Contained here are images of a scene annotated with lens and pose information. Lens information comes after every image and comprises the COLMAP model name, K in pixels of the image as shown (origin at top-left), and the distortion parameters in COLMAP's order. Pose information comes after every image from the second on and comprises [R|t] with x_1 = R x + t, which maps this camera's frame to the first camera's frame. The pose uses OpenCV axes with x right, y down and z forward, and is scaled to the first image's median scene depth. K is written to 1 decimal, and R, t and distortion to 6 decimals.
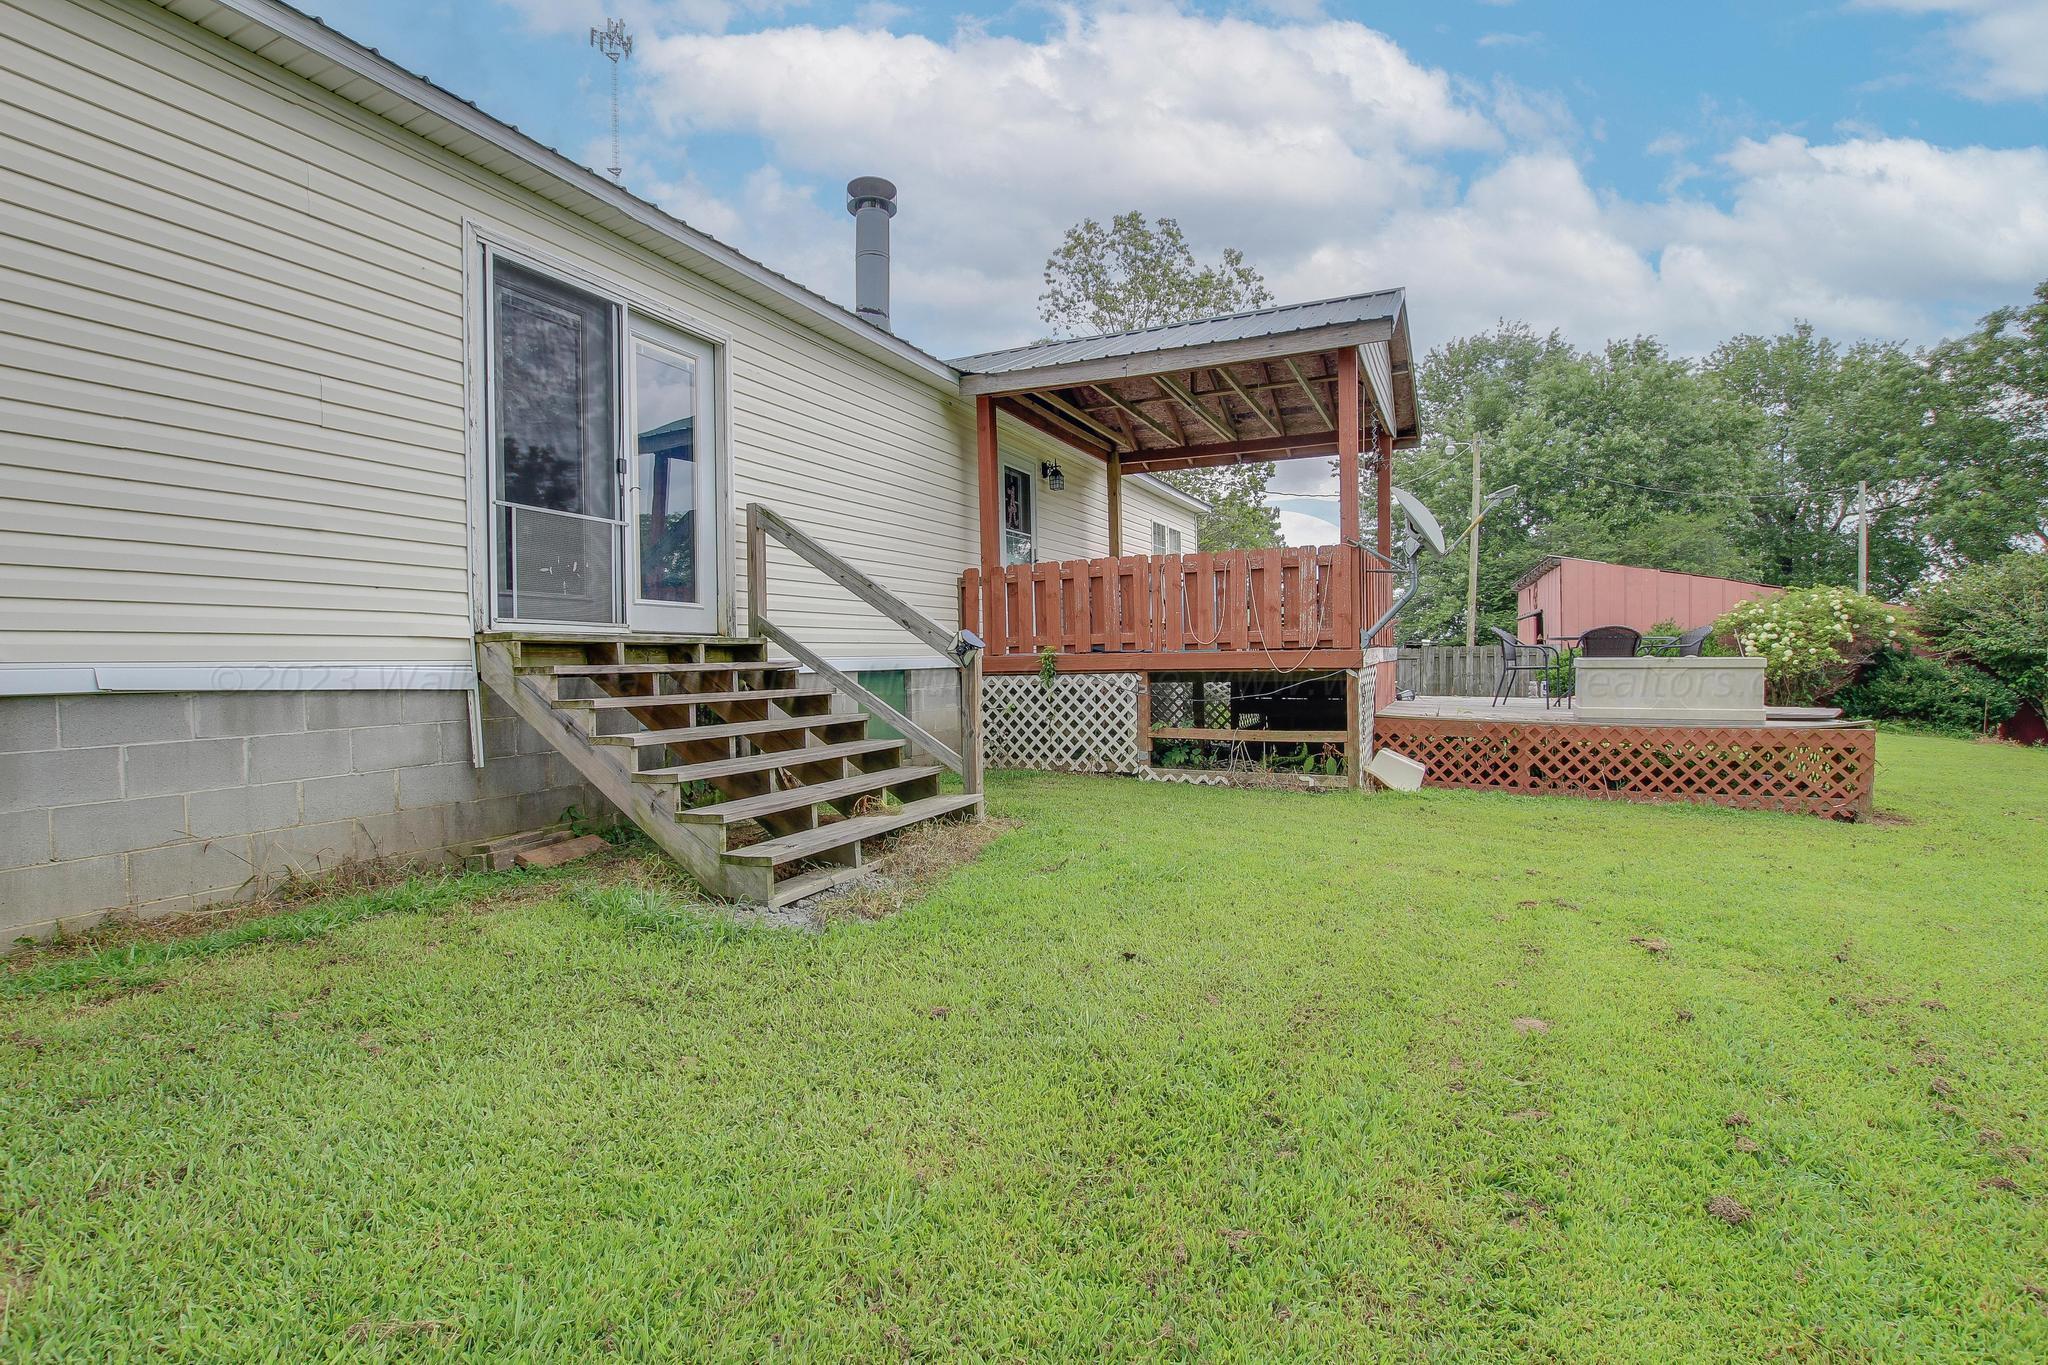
lens RADIAL K [[971.7, 0, 1022.3], [0, 971.7, 663.5], [0, 0, 1]] dist [-0.001501, -0.000122]
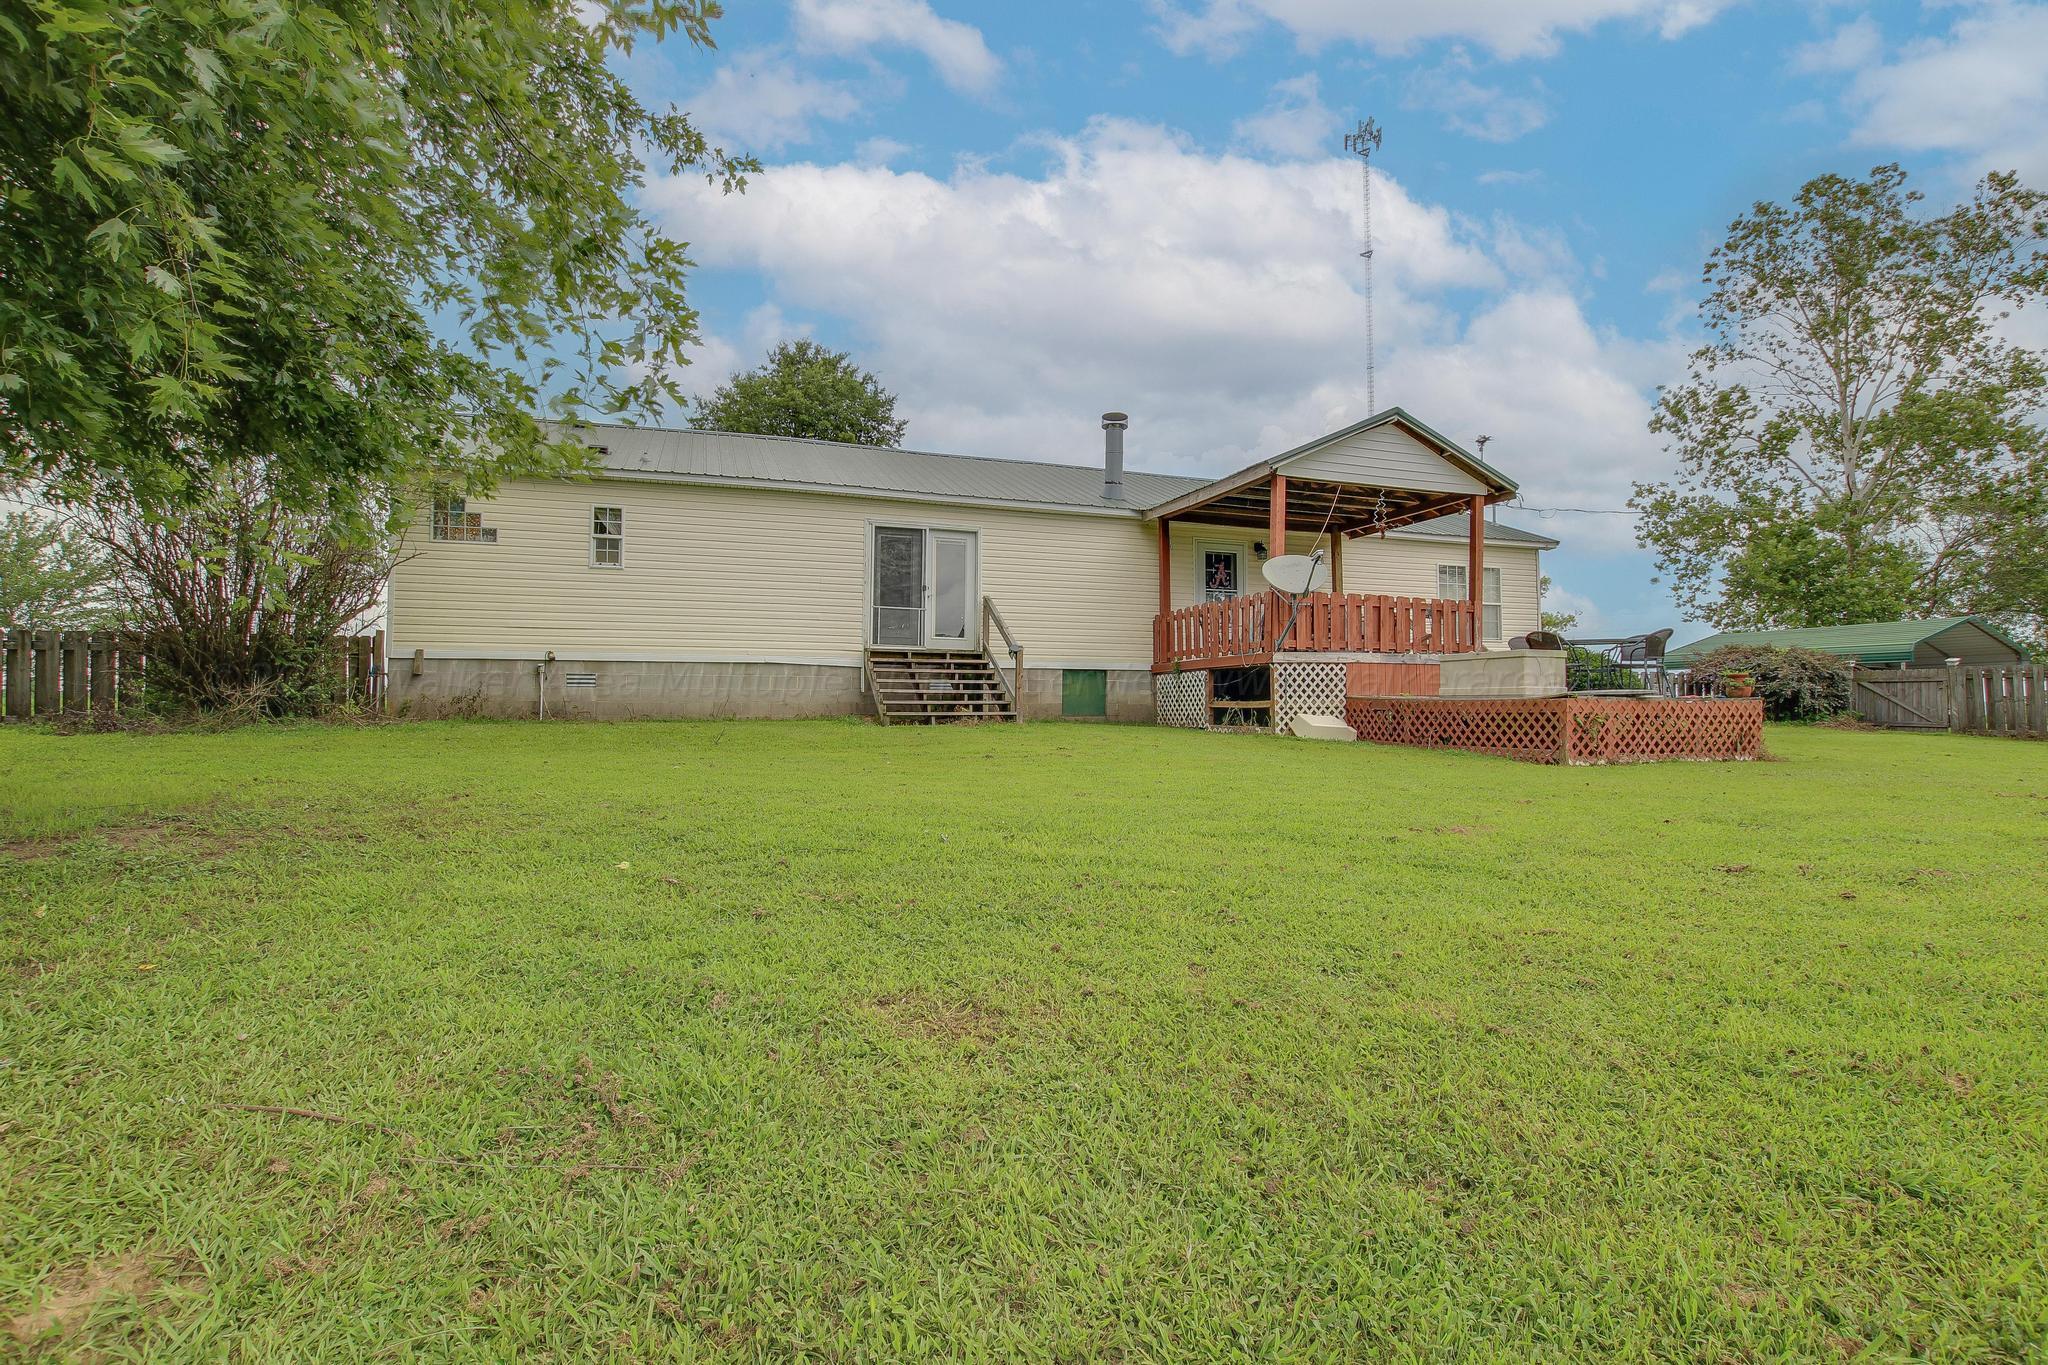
lens RADIAL K [[971.7, 0, 1026.0], [0, 971.7, 690.5], [0, 0, 1]] dist [-0.001501, -0.000122]
pose [[0.705175, 0.004946, -0.709016, 1.121891], [-0.018369, 0.999767, -0.011296, 0.071128], [0.708795, 0.020989, 0.705102, -0.461808]]
